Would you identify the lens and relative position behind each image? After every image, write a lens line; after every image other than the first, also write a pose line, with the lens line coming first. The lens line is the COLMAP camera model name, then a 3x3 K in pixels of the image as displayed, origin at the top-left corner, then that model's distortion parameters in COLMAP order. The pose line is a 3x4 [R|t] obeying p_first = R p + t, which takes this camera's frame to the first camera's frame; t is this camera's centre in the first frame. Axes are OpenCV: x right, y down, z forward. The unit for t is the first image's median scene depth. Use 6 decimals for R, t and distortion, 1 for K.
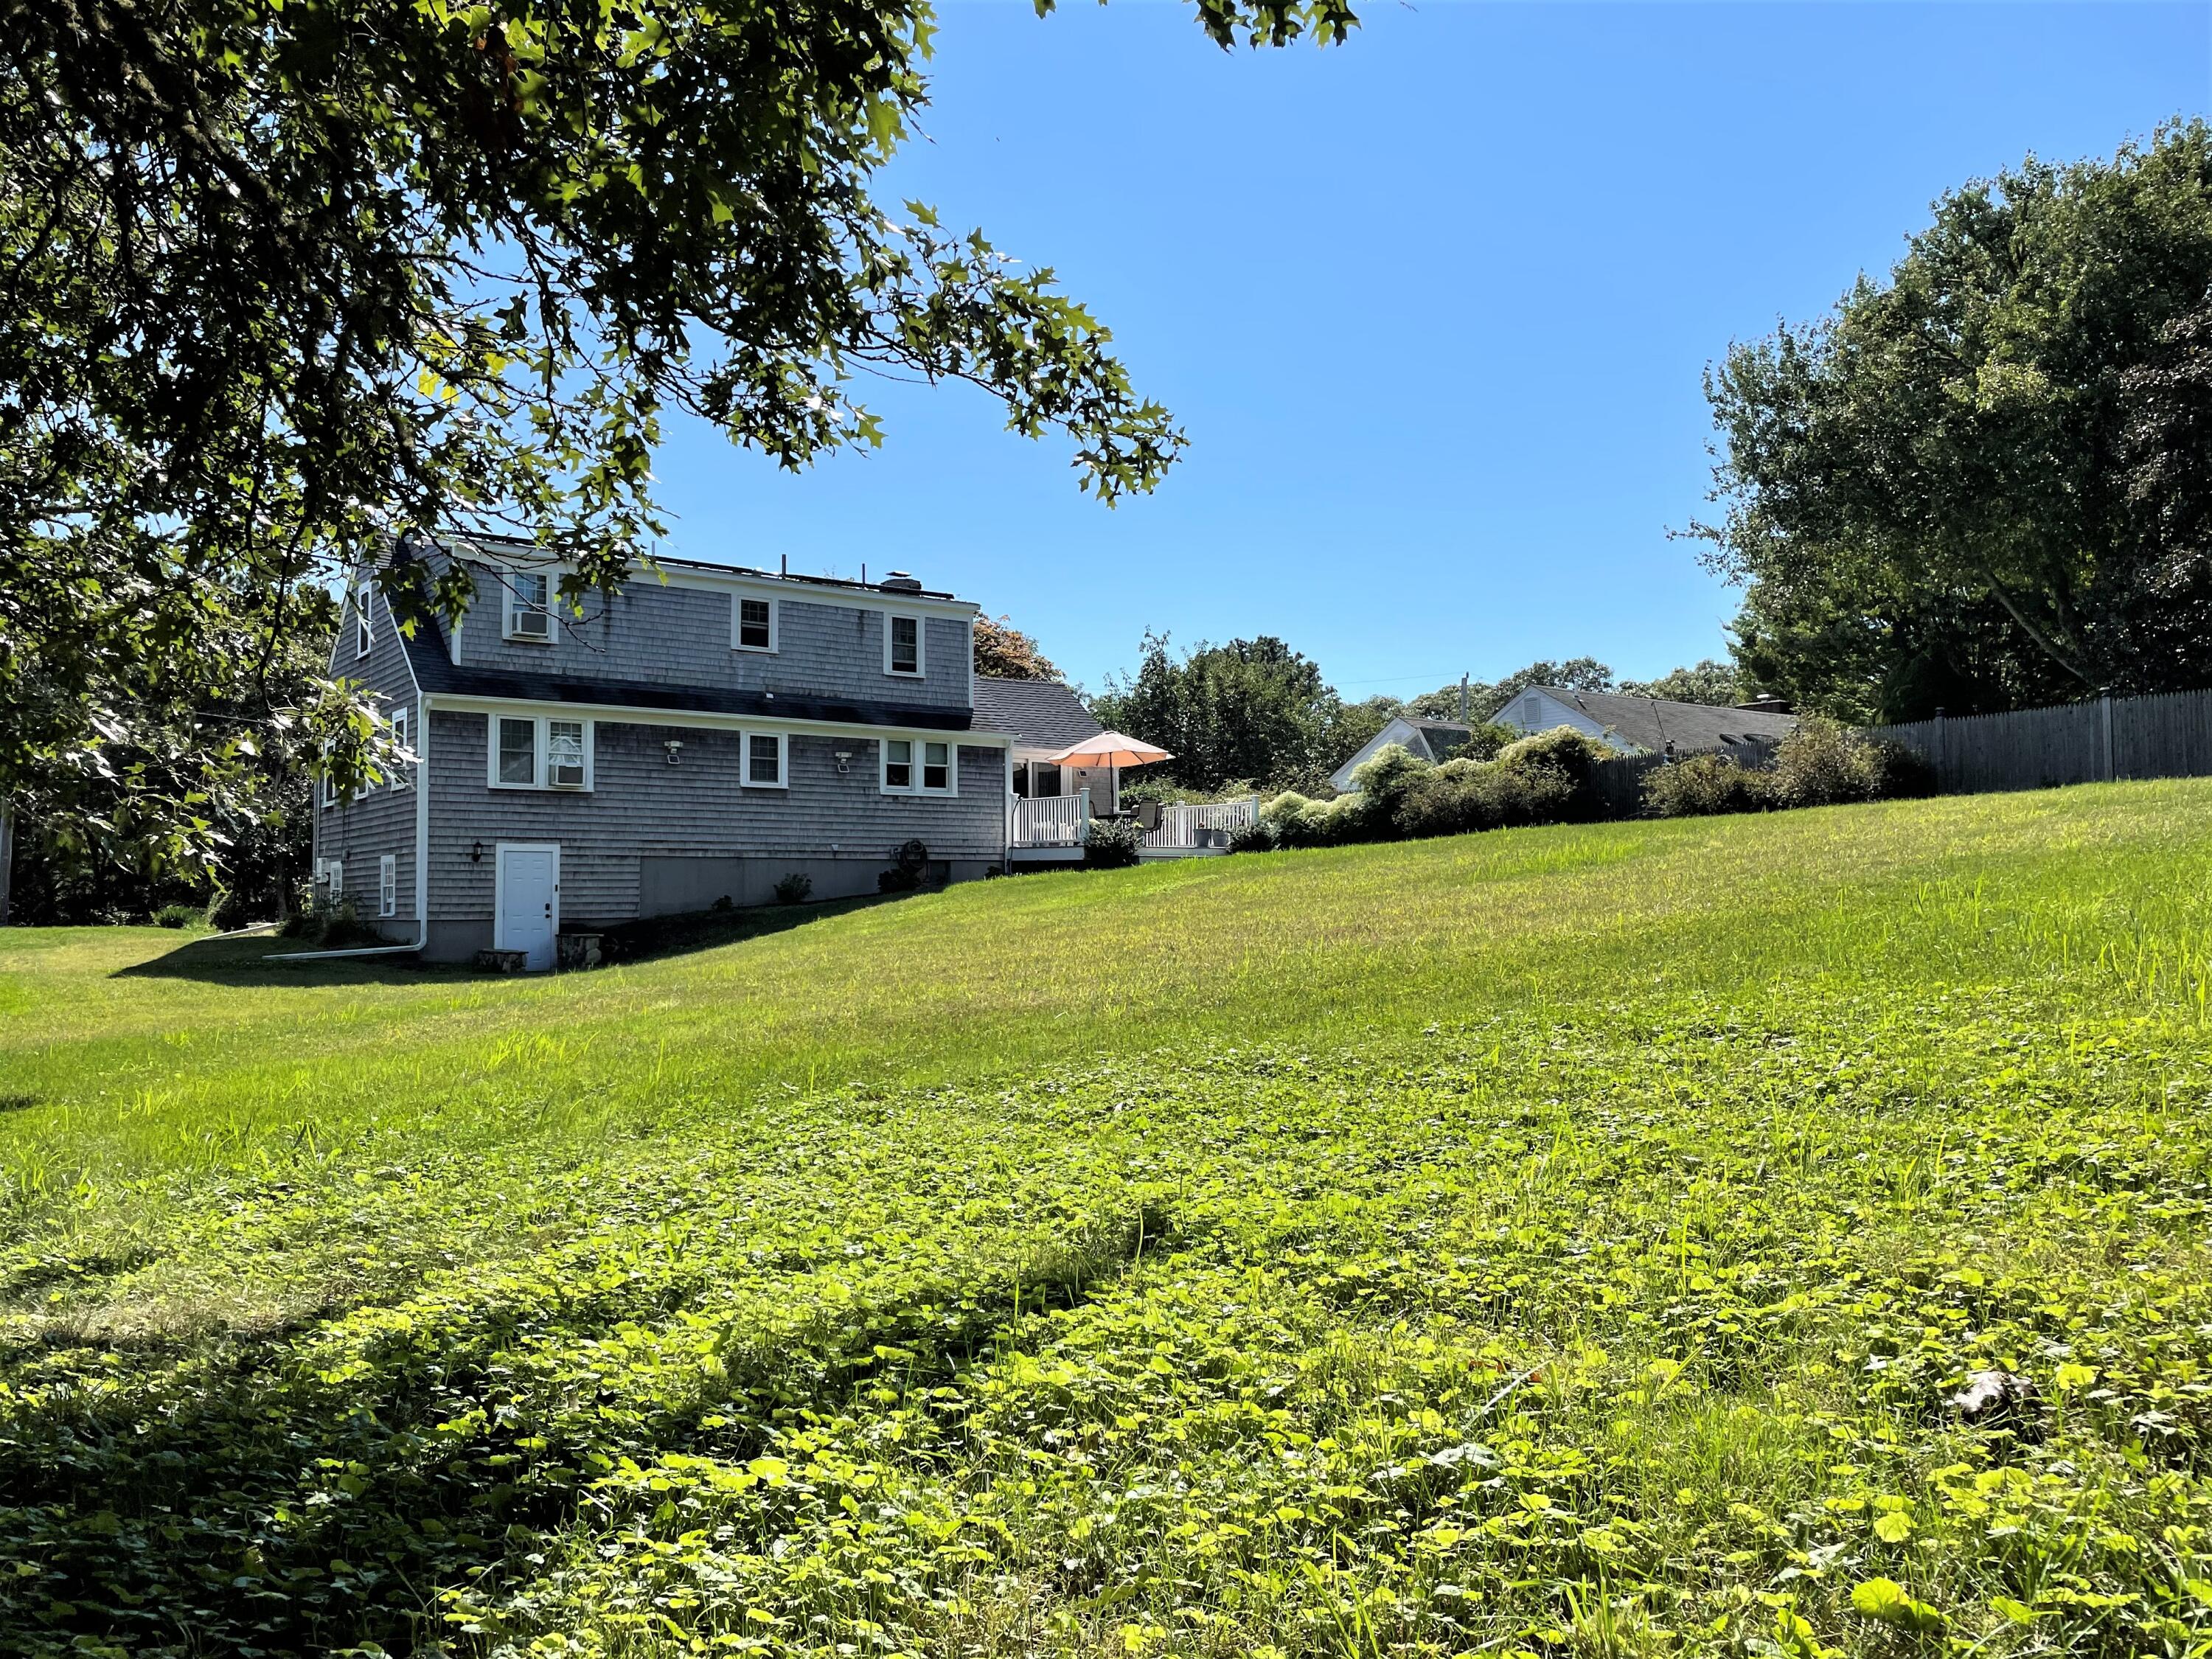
lens RADIAL K [[1738.6, 0, 1106.0], [0, 1738.6, 829.5], [0, 0, 1]] dist [0.076197, -0.112779]
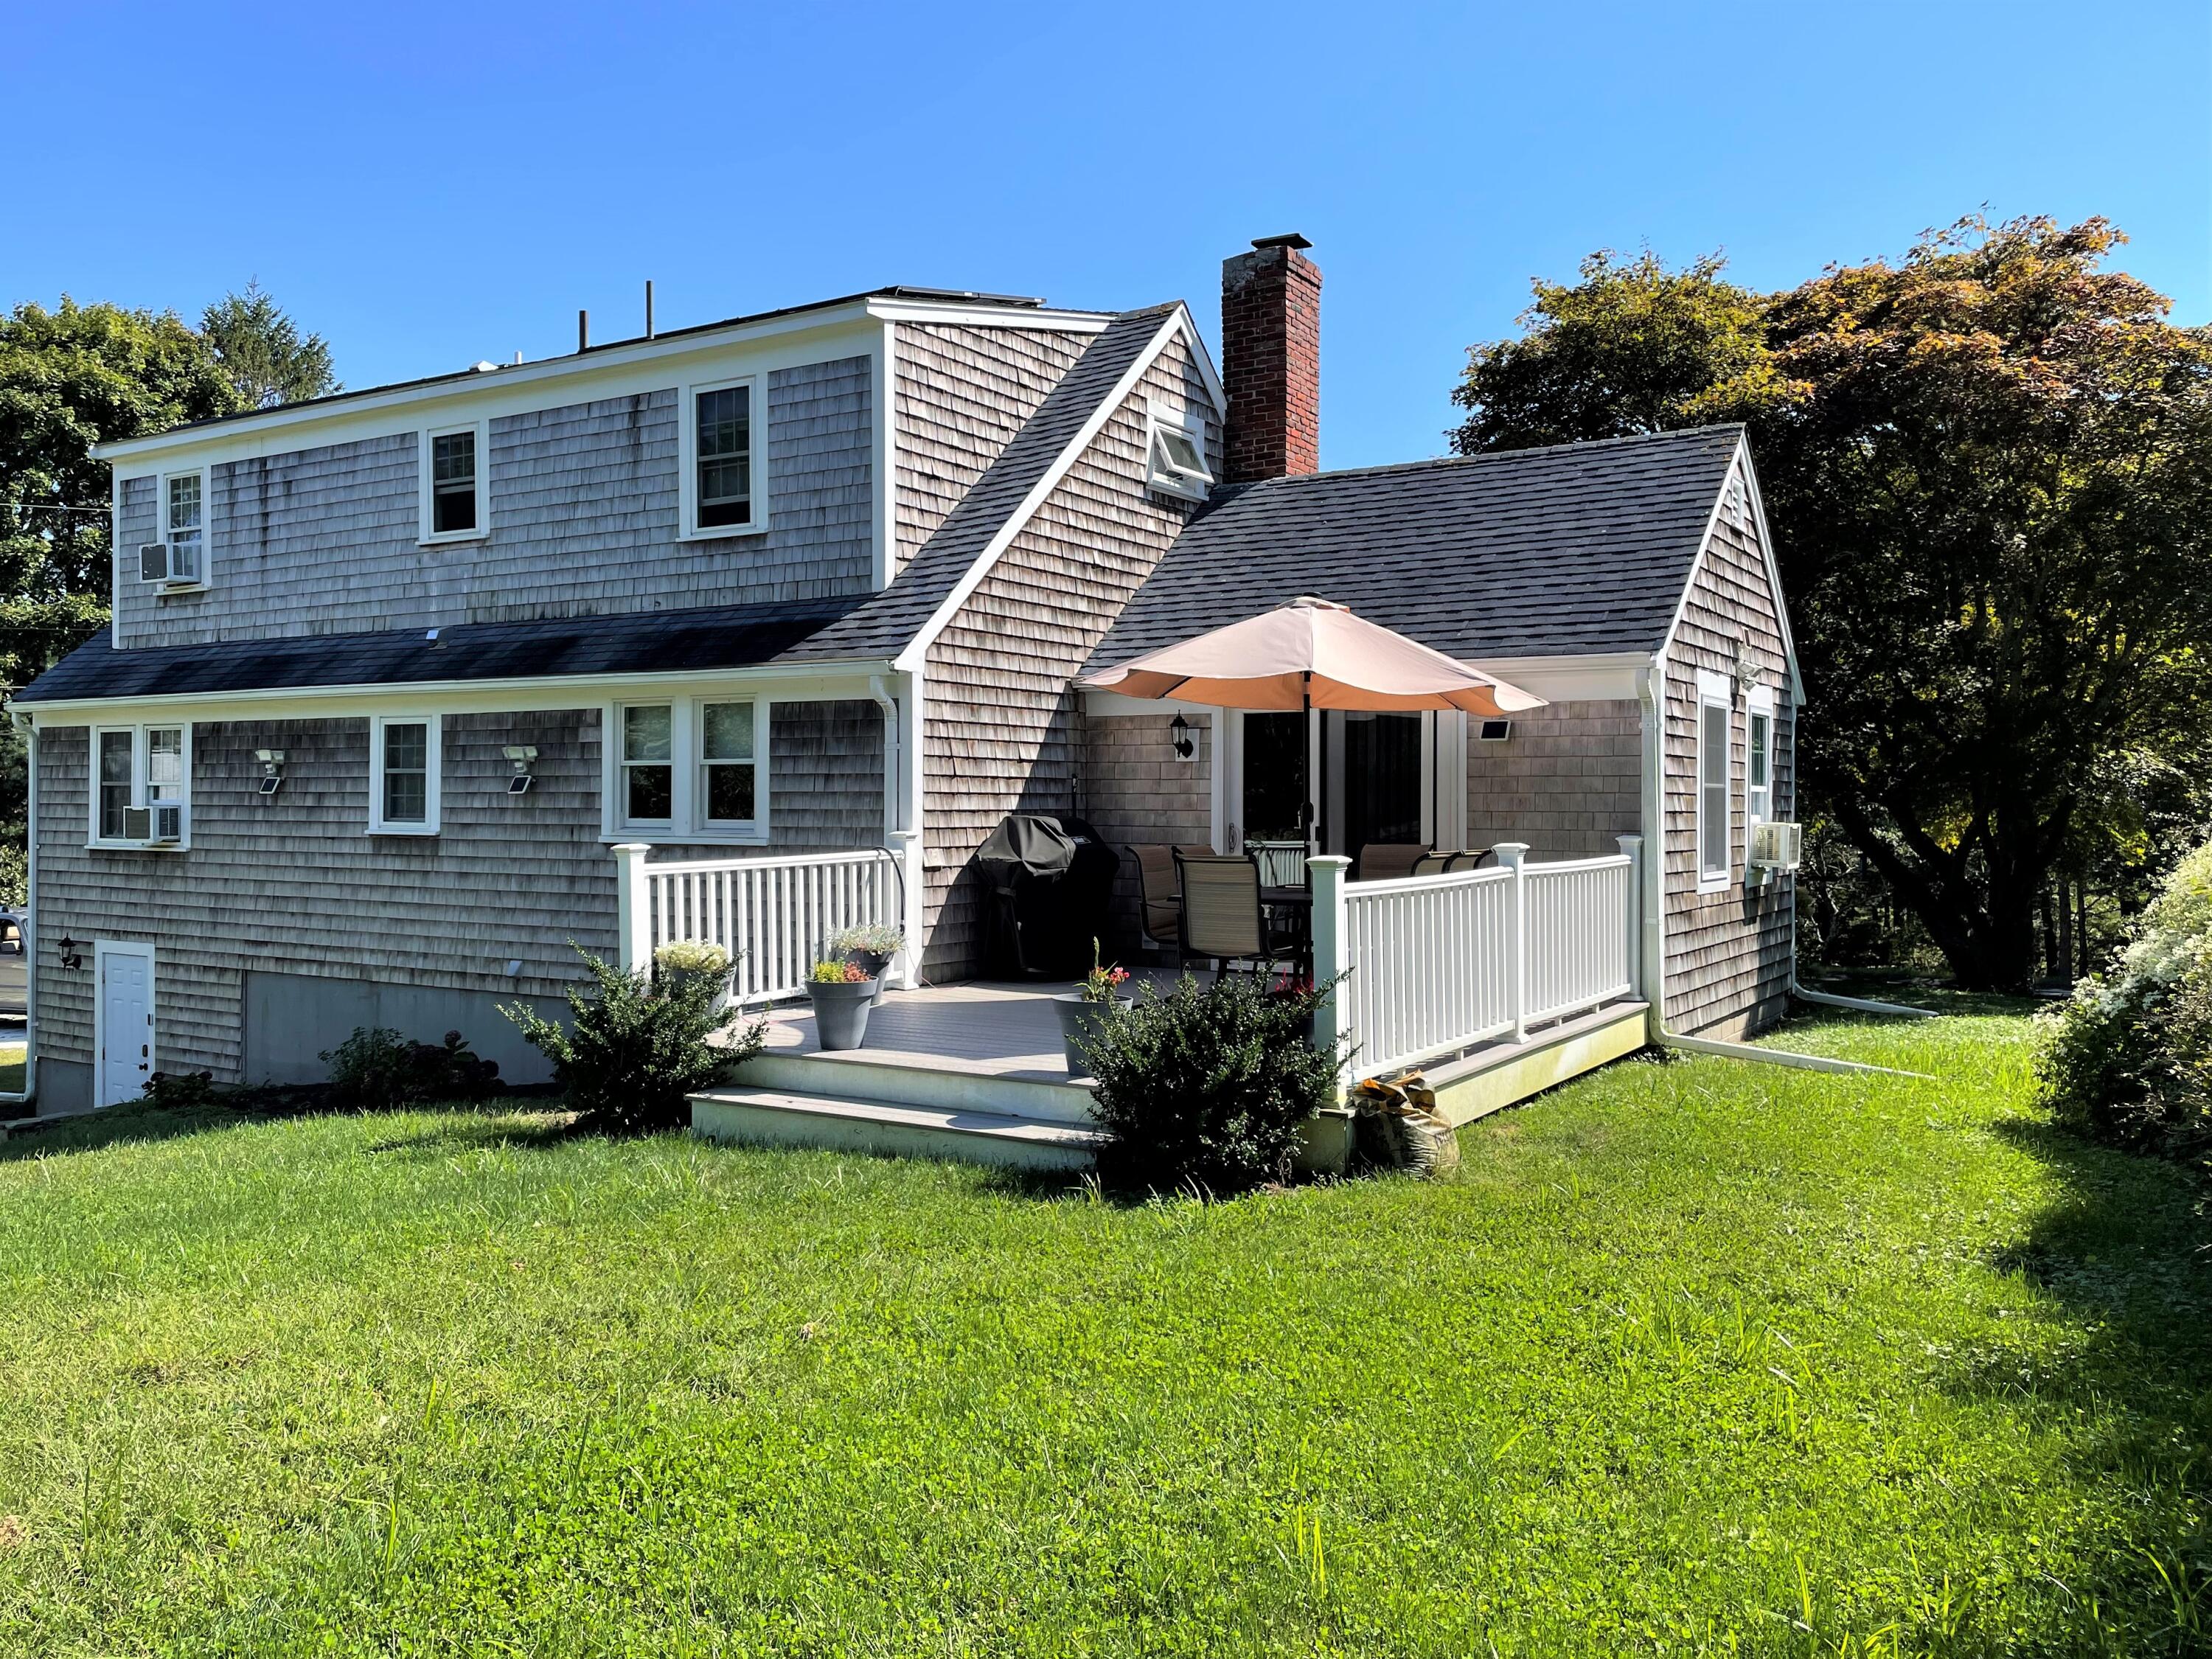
lens RADIAL K [[1738.6, 0, 1106.0], [0, 1738.6, 829.5], [0, 0, 1]] dist [0.076197, -0.112779]
pose [[0.342170, 0.020529, -0.939414, 0.310134], [0.038342, 0.998624, 0.035789, -0.034732], [0.938855, -0.048265, 0.340912, 1.009133]]
